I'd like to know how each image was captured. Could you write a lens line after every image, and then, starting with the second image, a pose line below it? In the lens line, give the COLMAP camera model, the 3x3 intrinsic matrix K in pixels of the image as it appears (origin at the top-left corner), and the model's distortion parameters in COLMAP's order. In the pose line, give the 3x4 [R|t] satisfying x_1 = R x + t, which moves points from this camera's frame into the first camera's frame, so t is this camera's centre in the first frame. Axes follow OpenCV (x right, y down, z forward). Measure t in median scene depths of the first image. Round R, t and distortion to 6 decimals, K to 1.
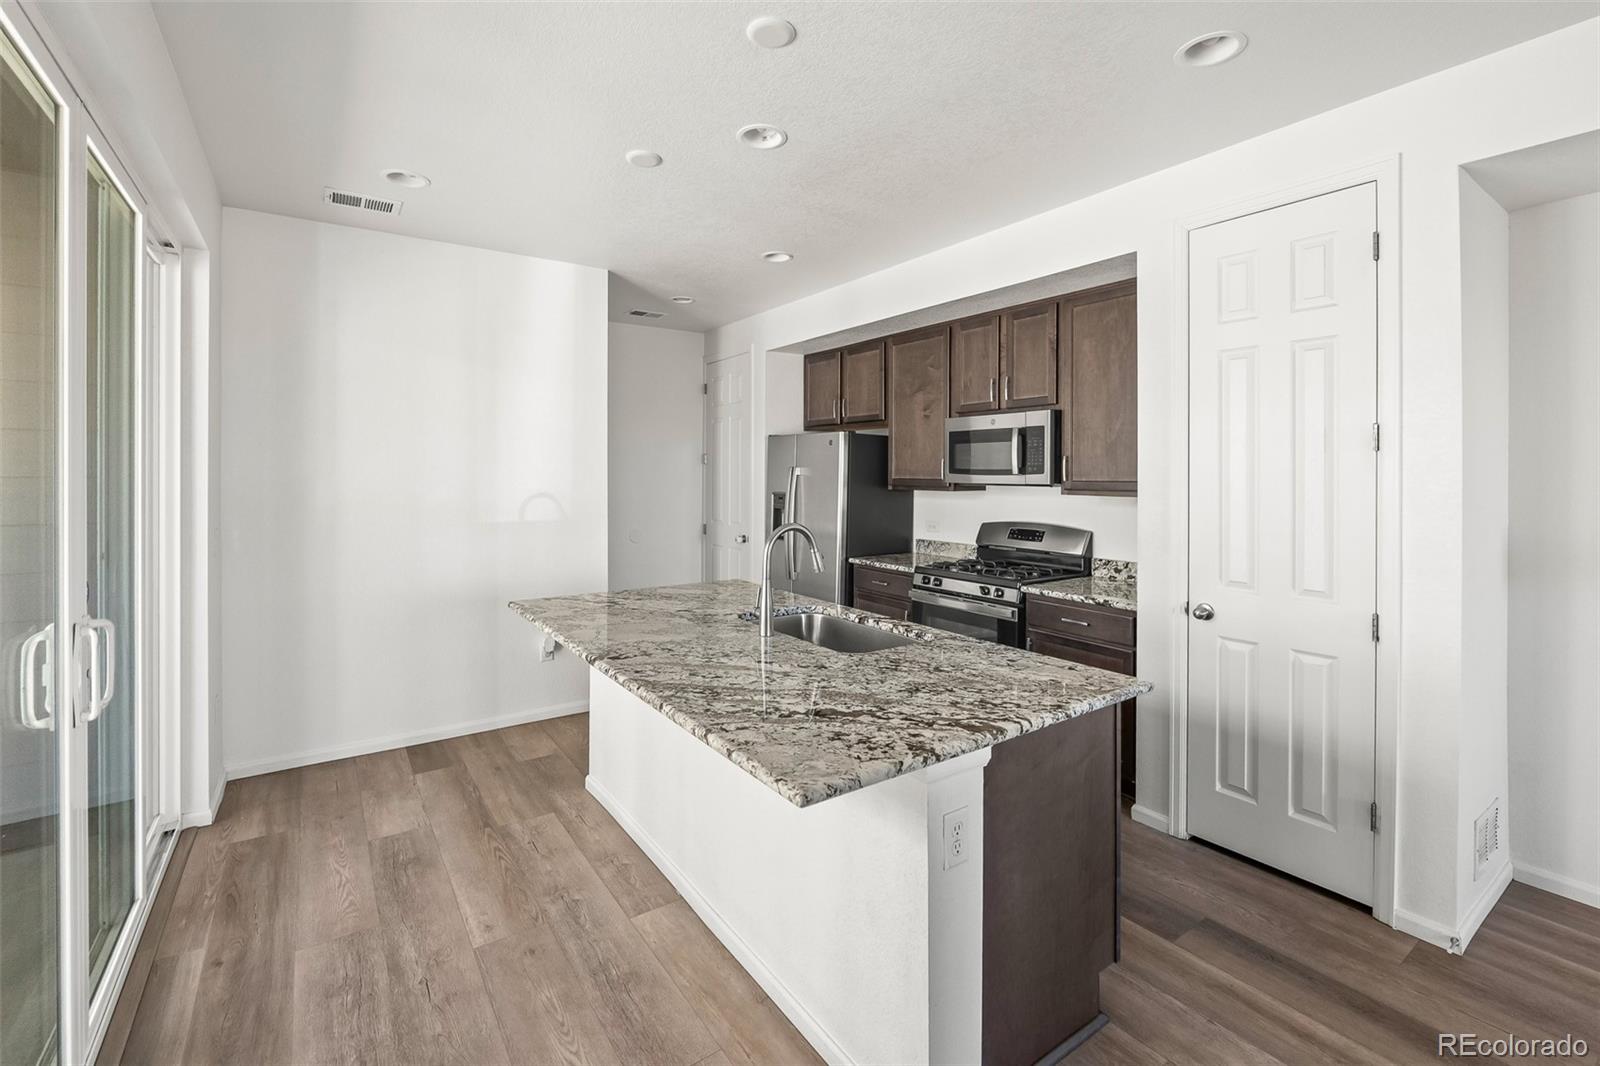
lens RADIAL K [[692.6, 0, 797.5], [0, 692.6, 470.9], [0, 0, 1]] dist [-0.006026, -0.000398]
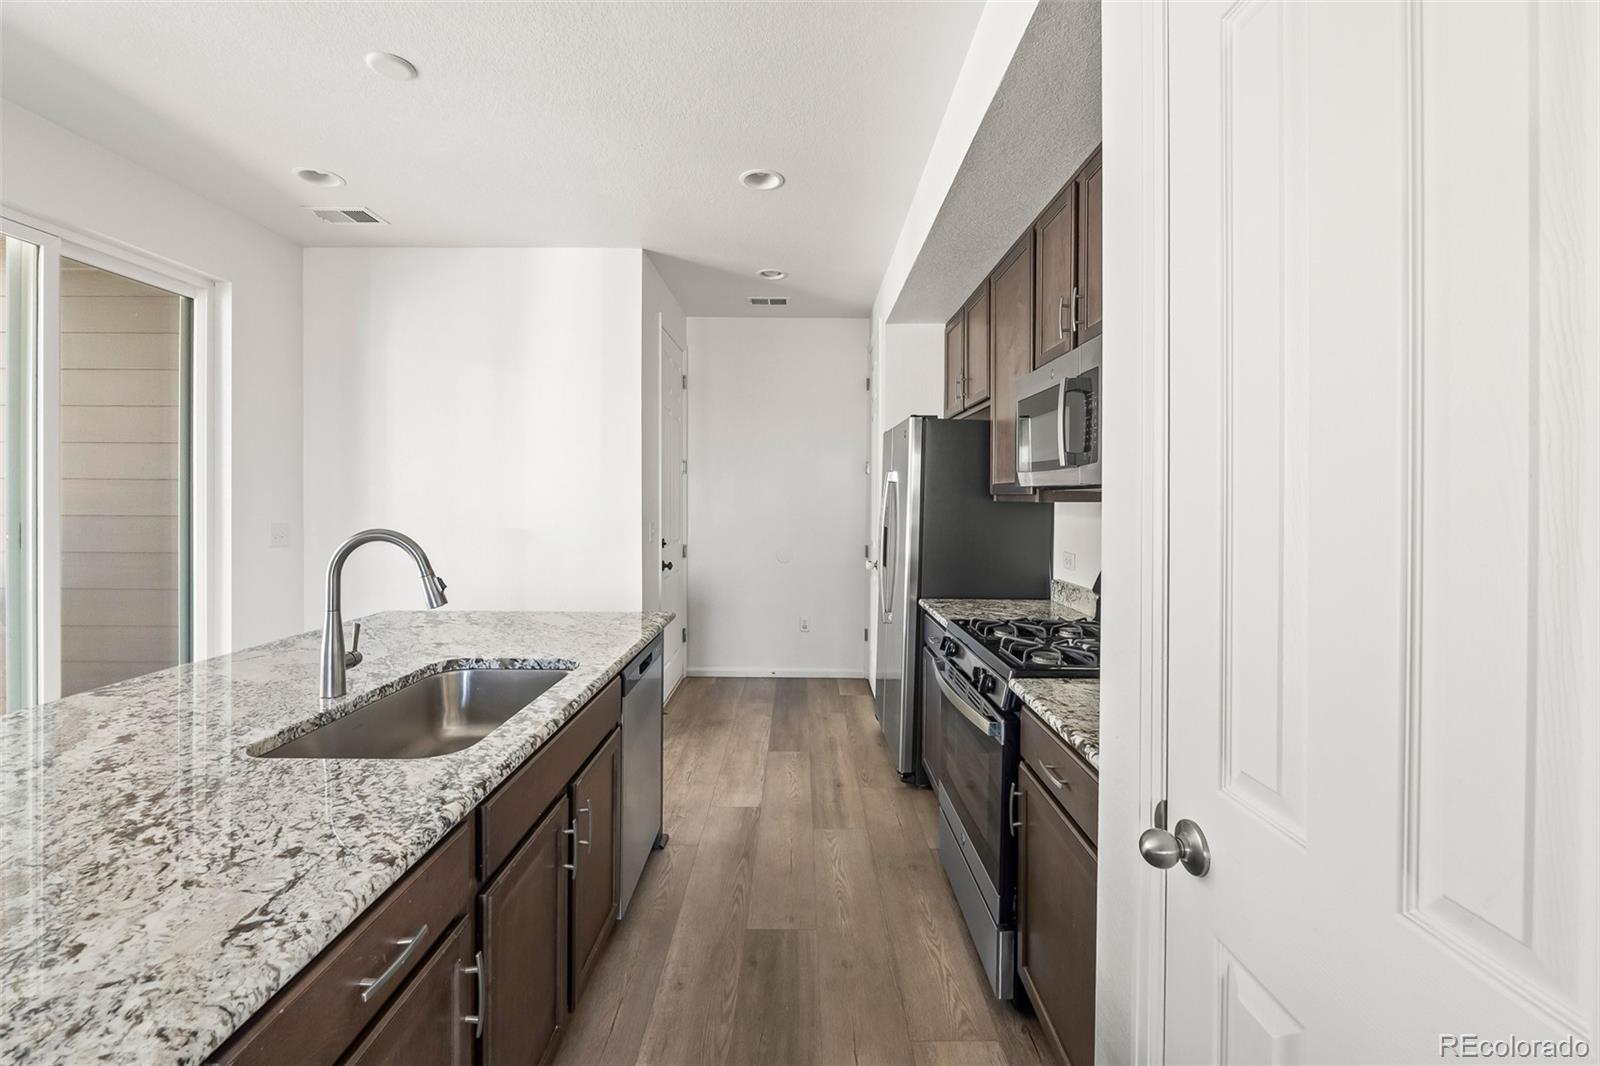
lens RADIAL K [[679.3, 0, 804.3], [0, 679.3, 499.0], [0, 0, 1]] dist [-0.001828, -0.000100]
pose [[0.823524, 0.005753, -0.567252, 0.461599], [-0.003930, 0.999982, 0.004436, 0.029571], [0.567267, -0.001424, 0.823533, 0.473288]]
